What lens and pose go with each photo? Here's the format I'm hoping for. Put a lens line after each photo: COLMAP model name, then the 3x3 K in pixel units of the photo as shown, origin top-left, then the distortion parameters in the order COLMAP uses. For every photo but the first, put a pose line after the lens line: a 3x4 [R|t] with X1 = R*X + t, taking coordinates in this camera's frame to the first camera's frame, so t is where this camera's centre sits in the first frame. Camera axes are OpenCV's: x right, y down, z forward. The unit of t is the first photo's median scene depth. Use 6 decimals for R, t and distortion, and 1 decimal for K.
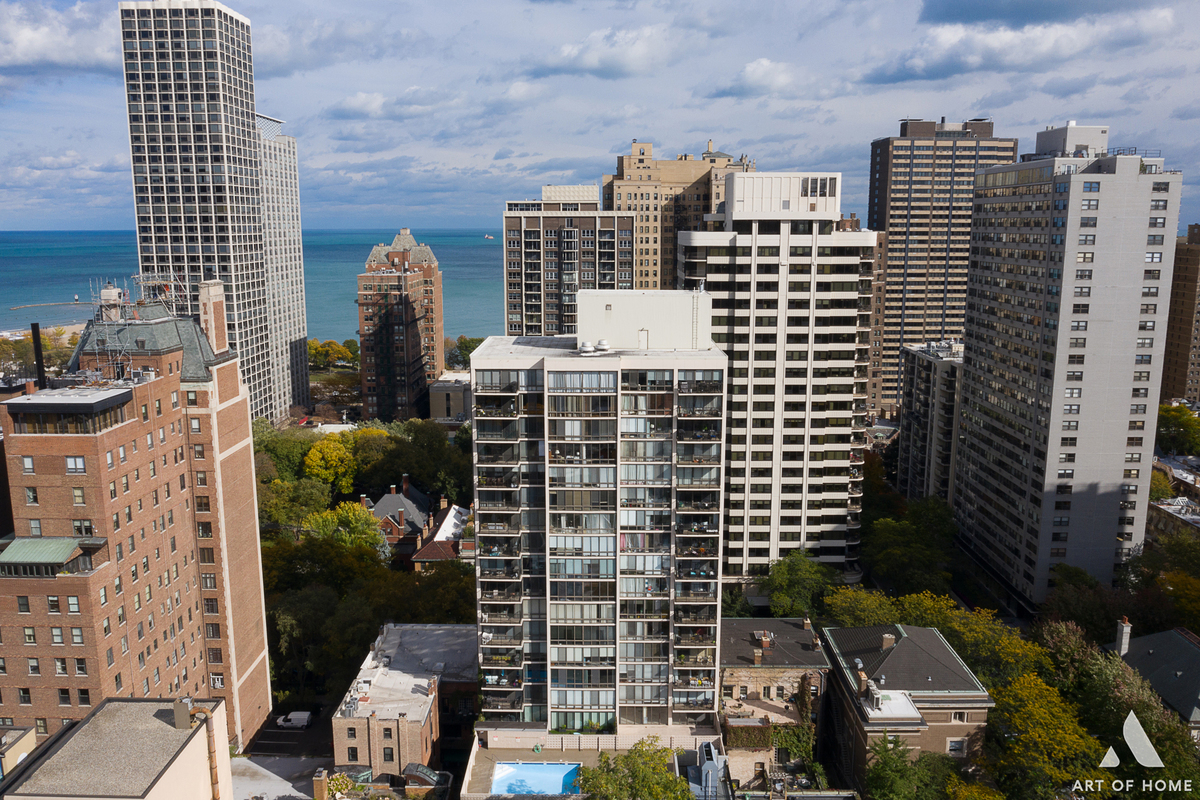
lens RADIAL K [[955.0, 0, 597.1], [0, 955.0, 402.1], [0, 0, 1]] dist [-0.029853, 0.017440]
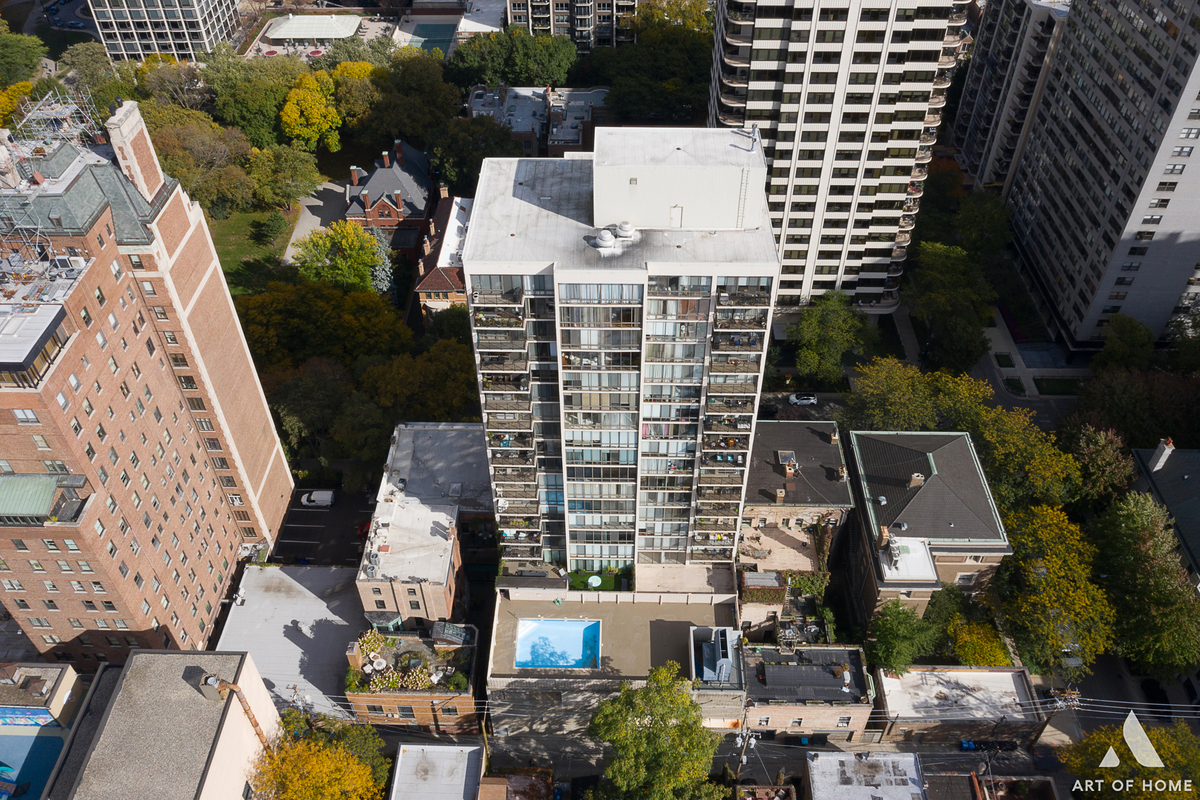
lens RADIAL K [[955.0, 0, 597.1], [0, 955.0, 402.1], [0, 0, 1]] dist [-0.029853, 0.017440]
pose [[0.999905, 0.003022, -0.013412, -0.006734], [0.004752, 0.839418, 0.543466, -0.363207], [0.012901, -0.543478, 0.839324, 0.238653]]
